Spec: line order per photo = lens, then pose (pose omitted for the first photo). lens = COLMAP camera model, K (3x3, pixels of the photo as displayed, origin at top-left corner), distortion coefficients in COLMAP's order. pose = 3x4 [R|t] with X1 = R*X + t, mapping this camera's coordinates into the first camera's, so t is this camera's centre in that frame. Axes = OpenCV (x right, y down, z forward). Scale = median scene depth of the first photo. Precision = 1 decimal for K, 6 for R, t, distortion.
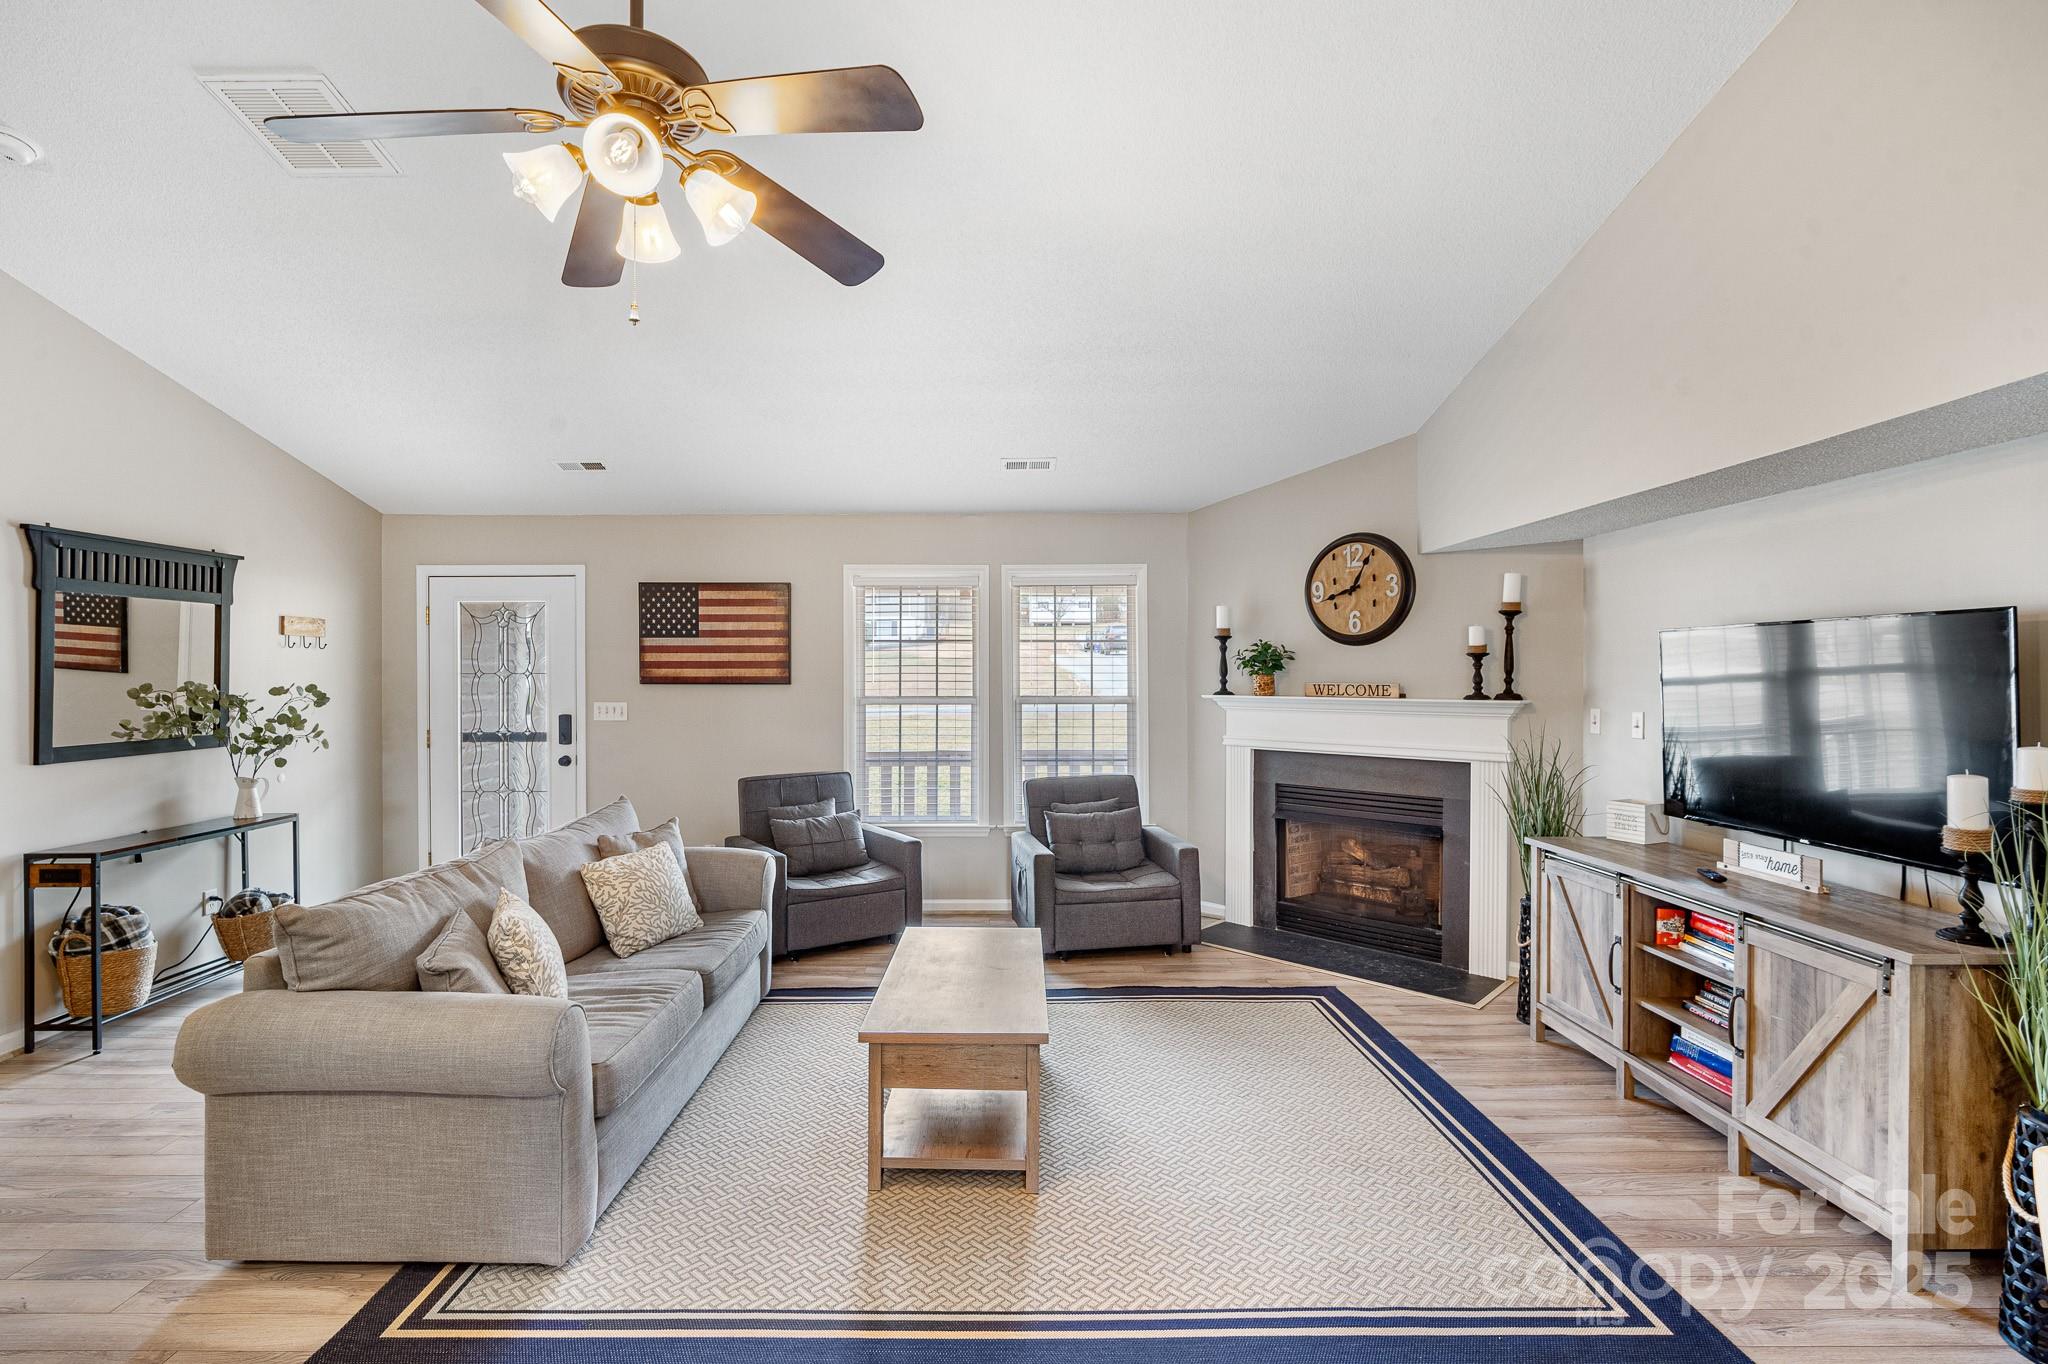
lens RADIAL K [[944.4, 0, 1024.0], [0, 944.4, 682.0], [0, 0, 1]] dist [-0.016387, 0.005876]
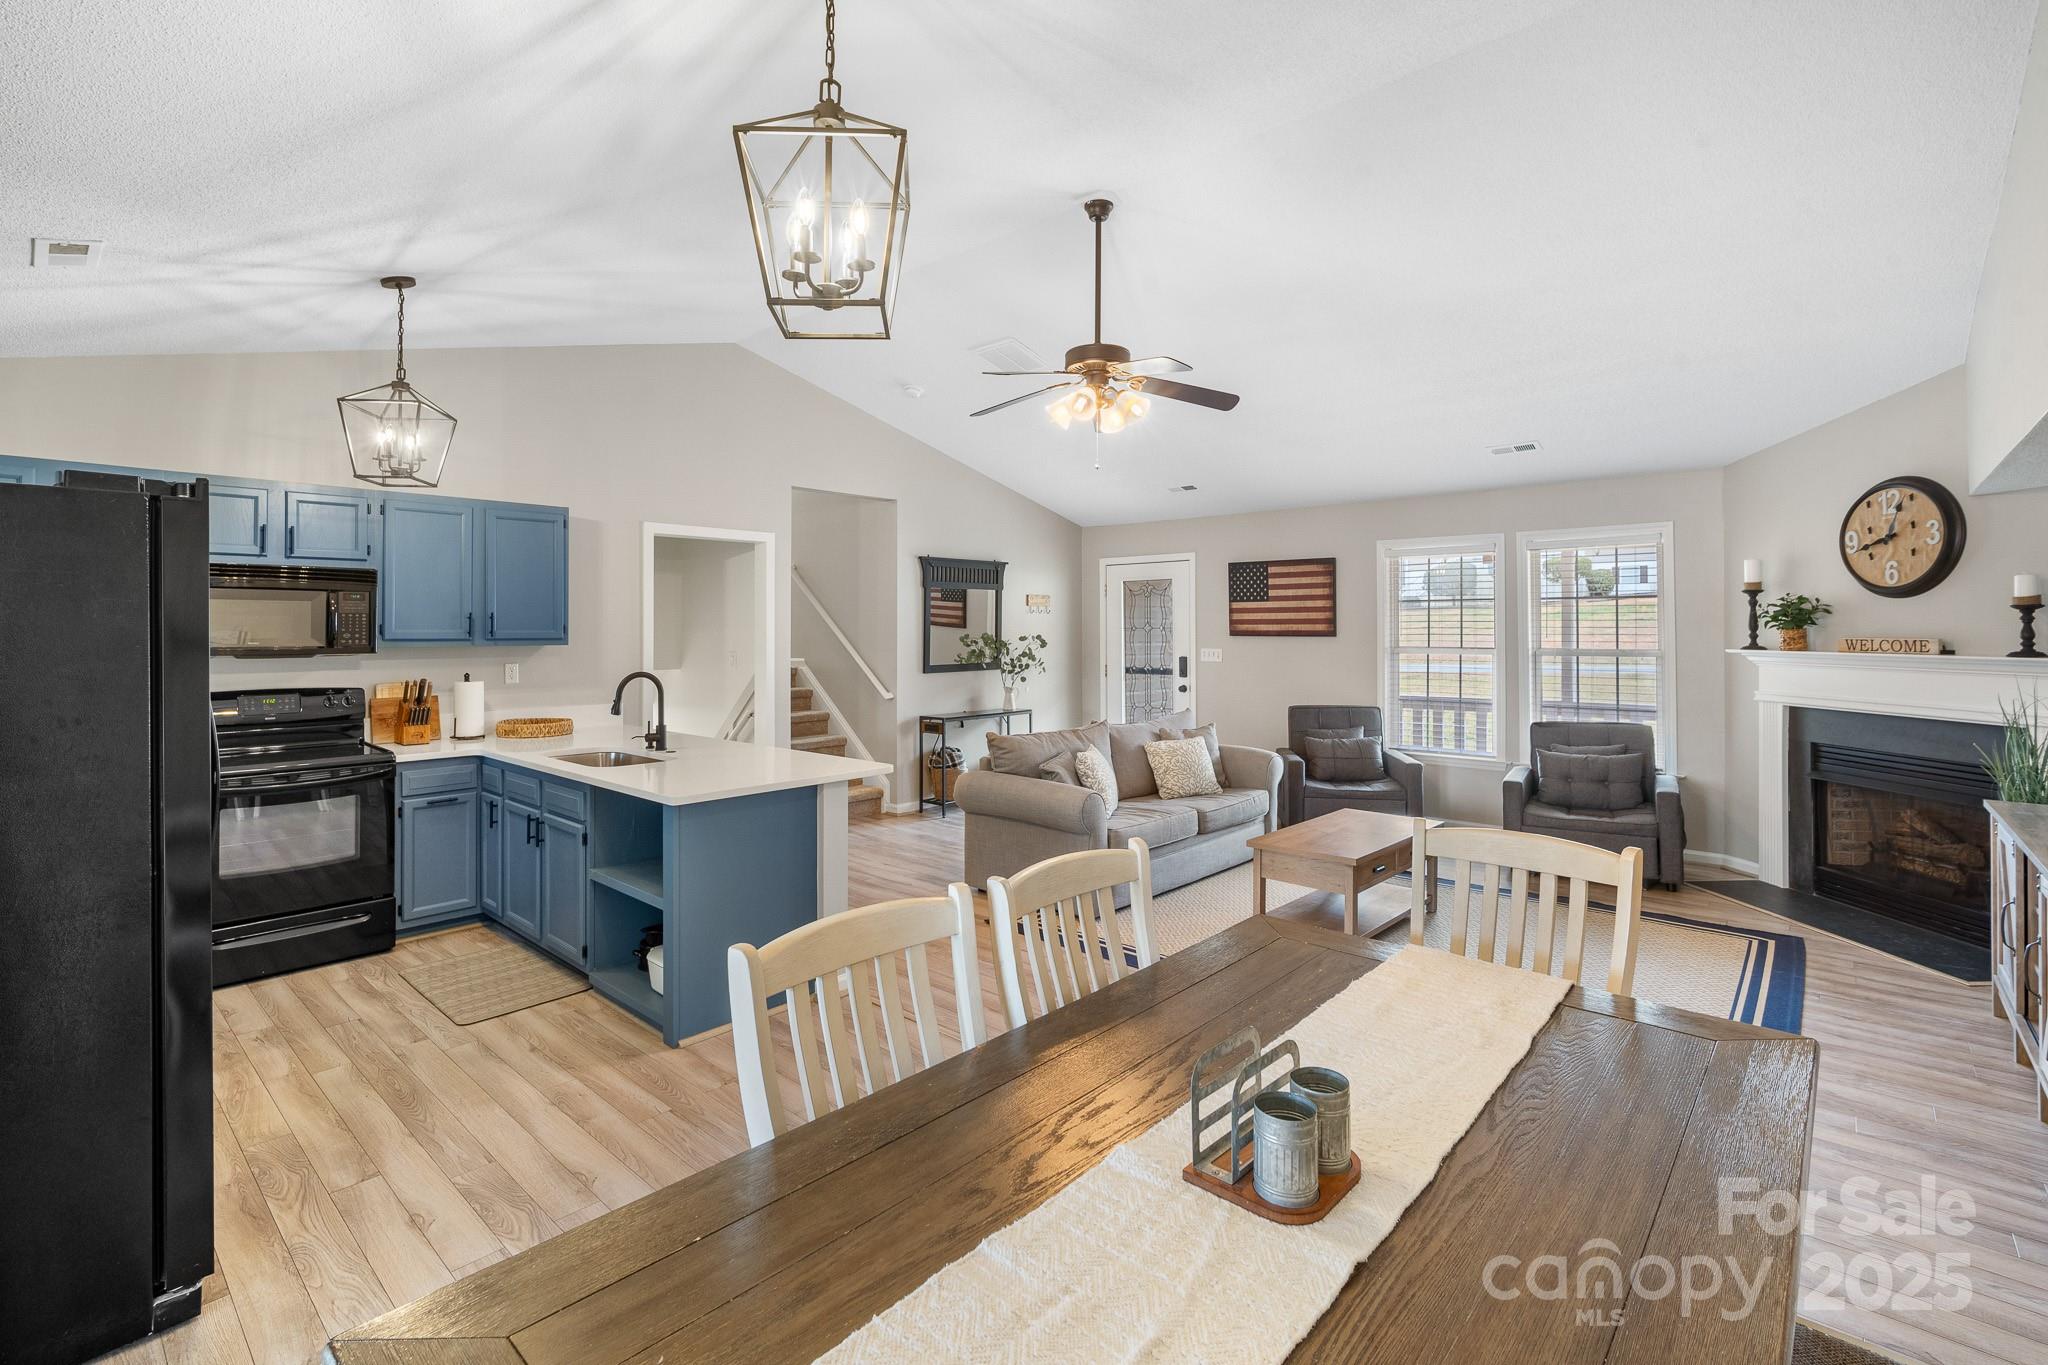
lens RADIAL K [[910.5, 0, 1022.5], [0, 910.5, 634.1], [0, 0, 1]] dist [-0.001033, 0.000049]
pose [[0.747008, 0.003551, -0.664806, 0.296098], [-0.004565, 0.999990, 0.000213, 0.000965], [0.664800, 0.002876, 0.747016, -0.239769]]
